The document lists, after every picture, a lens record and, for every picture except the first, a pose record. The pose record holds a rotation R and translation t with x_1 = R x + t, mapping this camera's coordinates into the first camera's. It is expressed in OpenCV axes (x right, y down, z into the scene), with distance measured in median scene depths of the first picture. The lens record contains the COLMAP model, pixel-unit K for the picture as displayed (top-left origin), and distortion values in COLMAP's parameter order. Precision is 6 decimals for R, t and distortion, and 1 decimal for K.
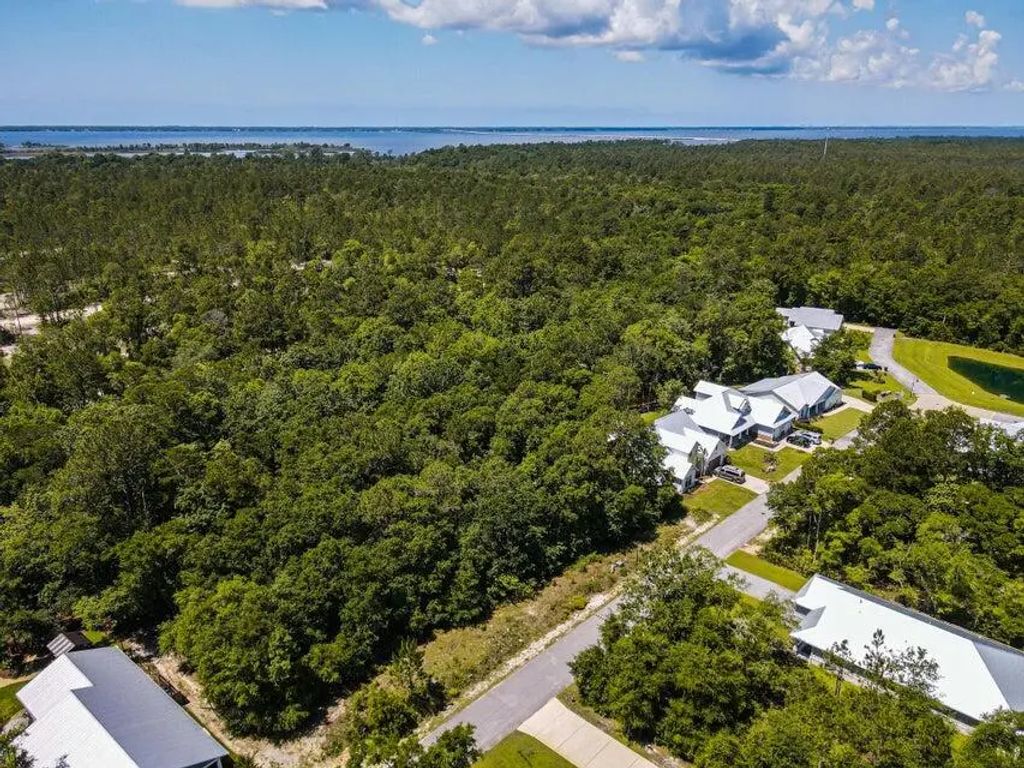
lens RADIAL K [[774.8, 0, 512.0], [0, 774.8, 384.0], [0, 0, 1]] dist [0.047021, -0.000398]
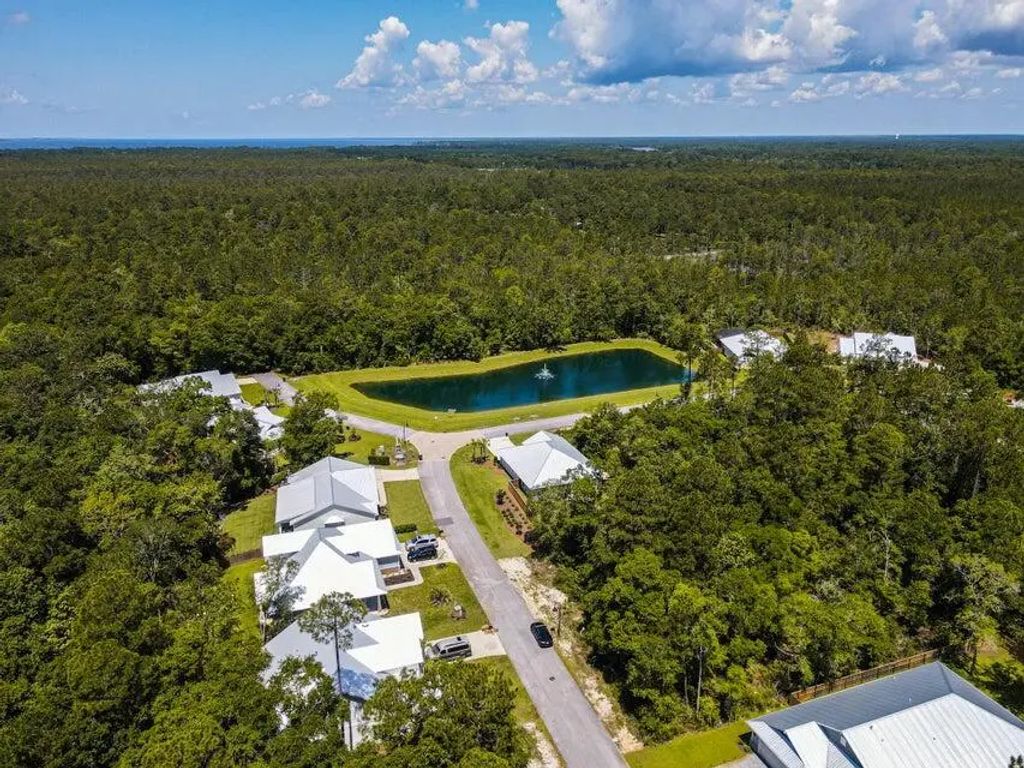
lens RADIAL K [[774.8, 0, 512.0], [0, 774.8, 384.0], [0, 0, 1]] dist [0.047021, -0.000398]
pose [[0.453339, -0.287855, 0.843578, -0.137866], [0.292426, 0.942066, 0.164312, -0.134244], [-0.842004, 0.172195, 0.511252, 0.368732]]
